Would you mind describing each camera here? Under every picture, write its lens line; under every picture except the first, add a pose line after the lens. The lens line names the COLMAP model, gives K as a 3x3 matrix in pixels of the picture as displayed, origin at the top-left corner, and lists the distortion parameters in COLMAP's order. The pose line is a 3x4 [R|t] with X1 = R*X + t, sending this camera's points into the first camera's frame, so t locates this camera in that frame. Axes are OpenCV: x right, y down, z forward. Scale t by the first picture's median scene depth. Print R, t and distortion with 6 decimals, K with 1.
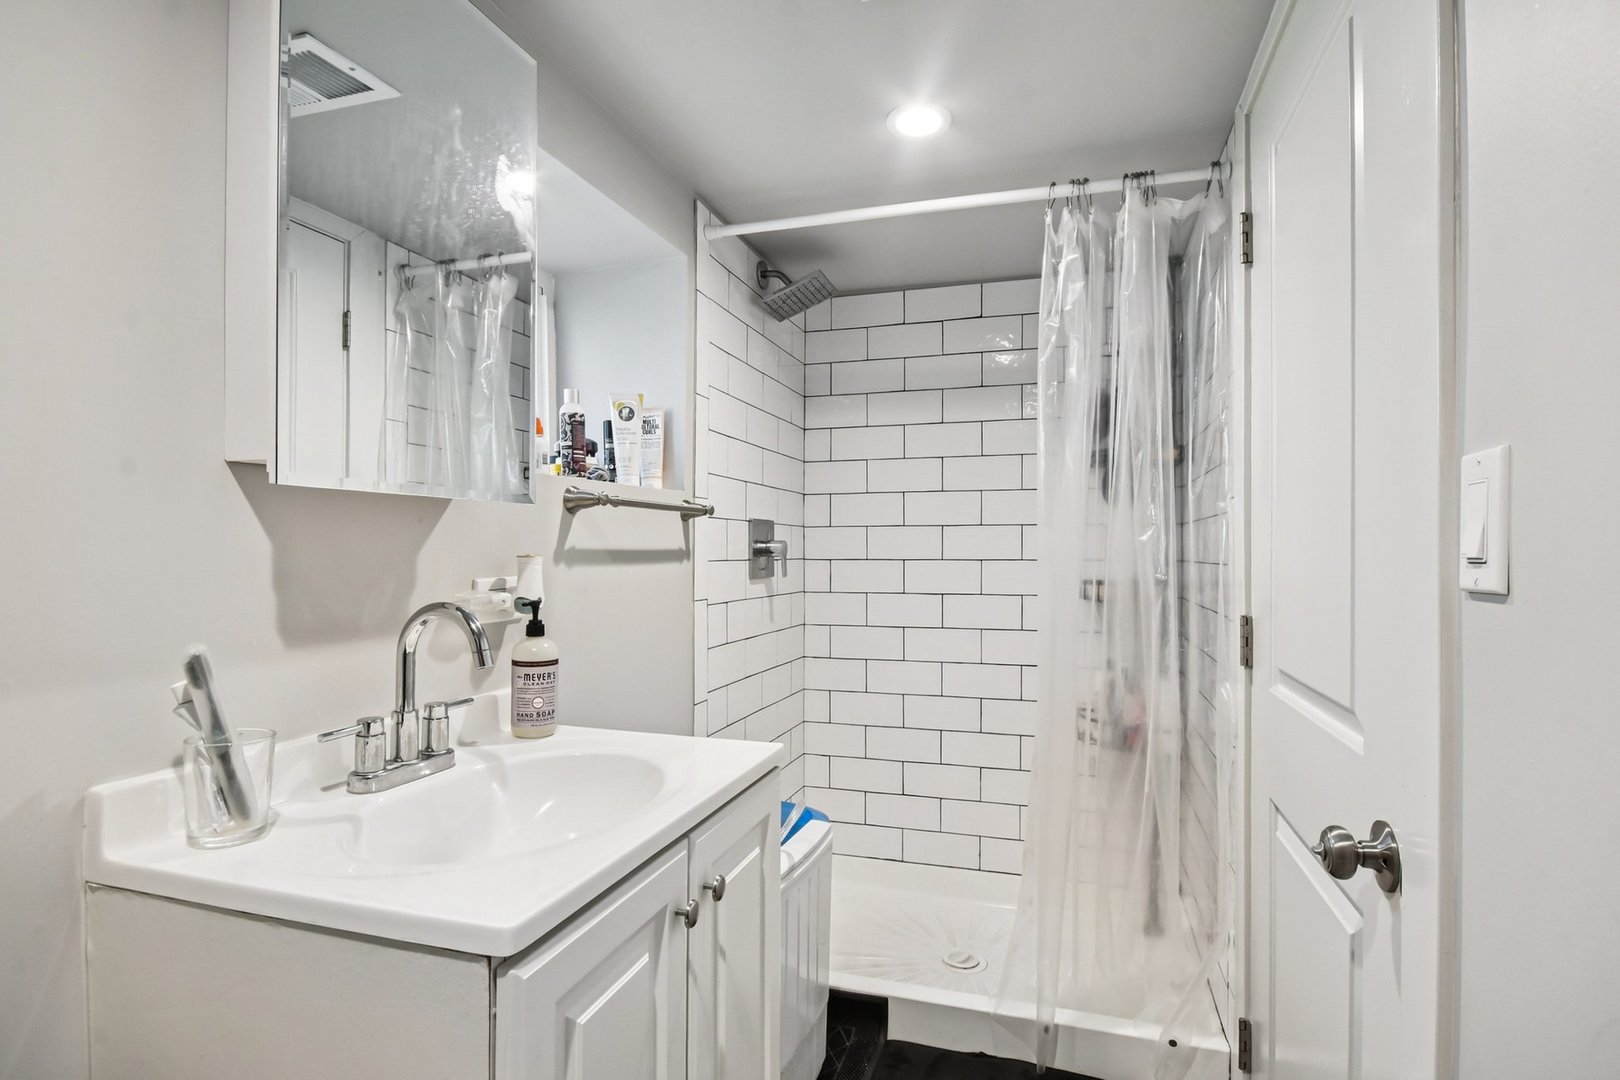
lens RADIAL K [[825.7, 0, 810.0], [0, 825.7, 540.0], [0, 0, 1]] dist [0.000799, 0.000076]
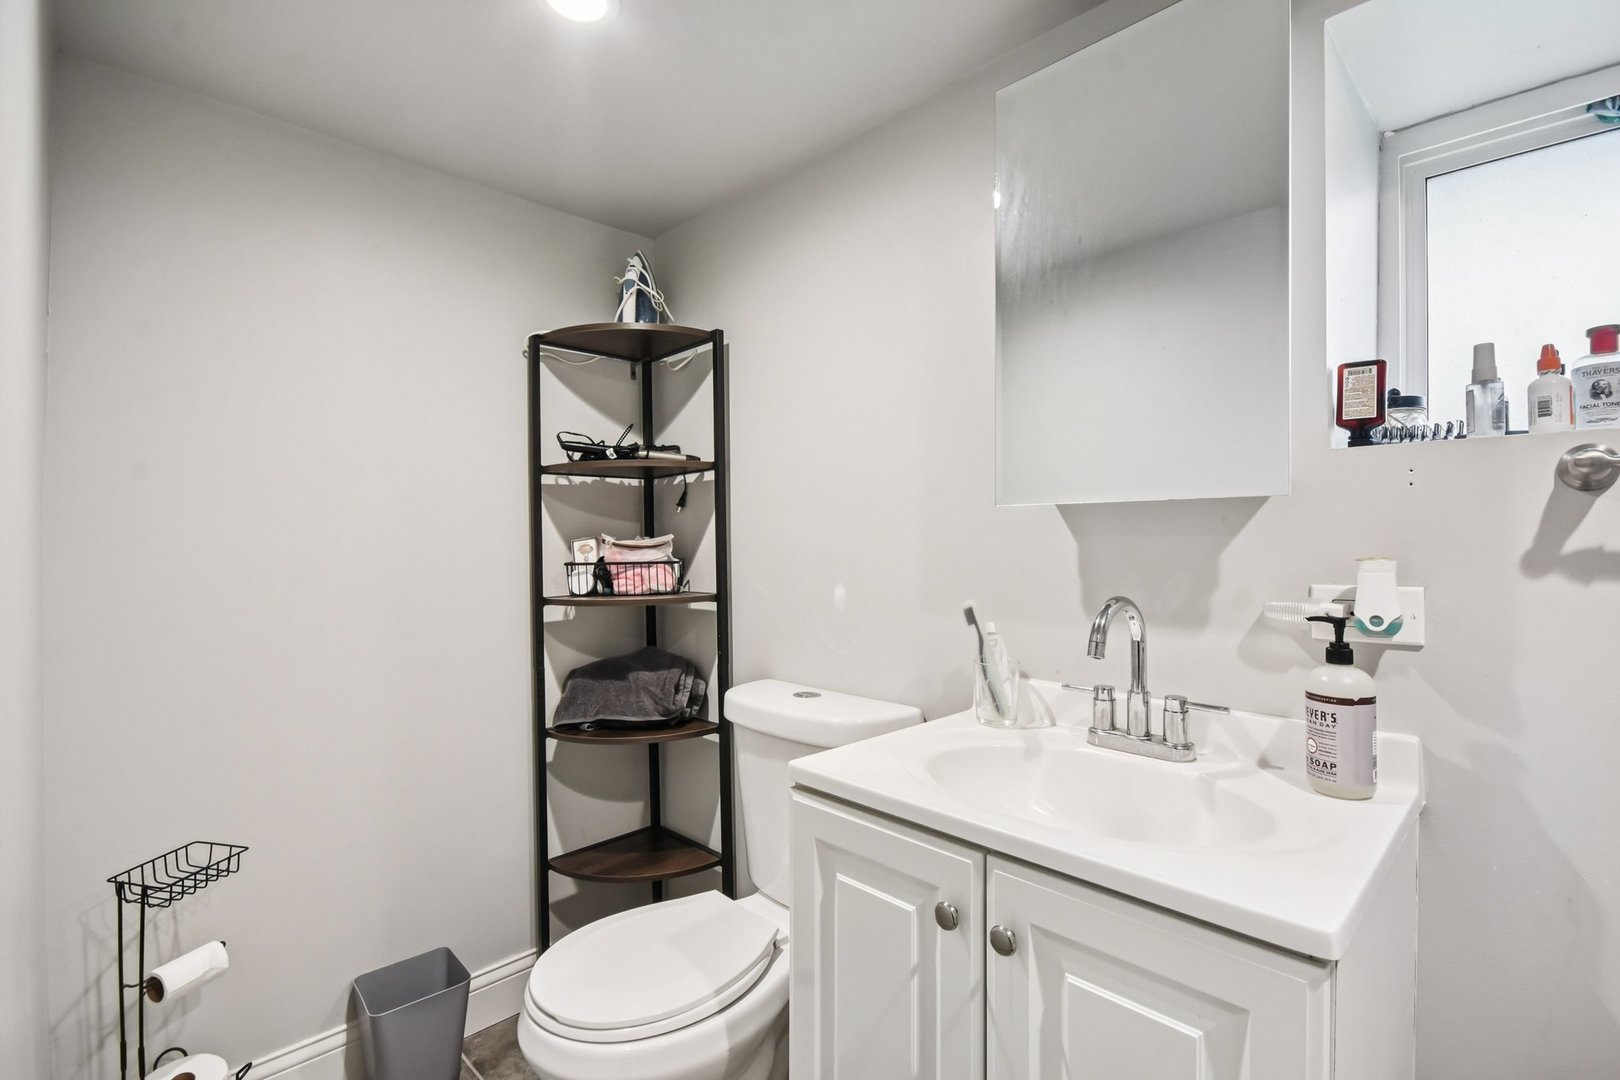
lens RADIAL K [[731.5, 0, 810.0], [0, 731.5, 540.0], [0, 0, 1]] dist [0.000358, -0.000014]
pose [[-0.472162, -0.001995, -0.881509, 0.509941], [0.010272, 0.999917, -0.007766, 0.001242], [0.881452, -0.012722, -0.472103, 0.901866]]
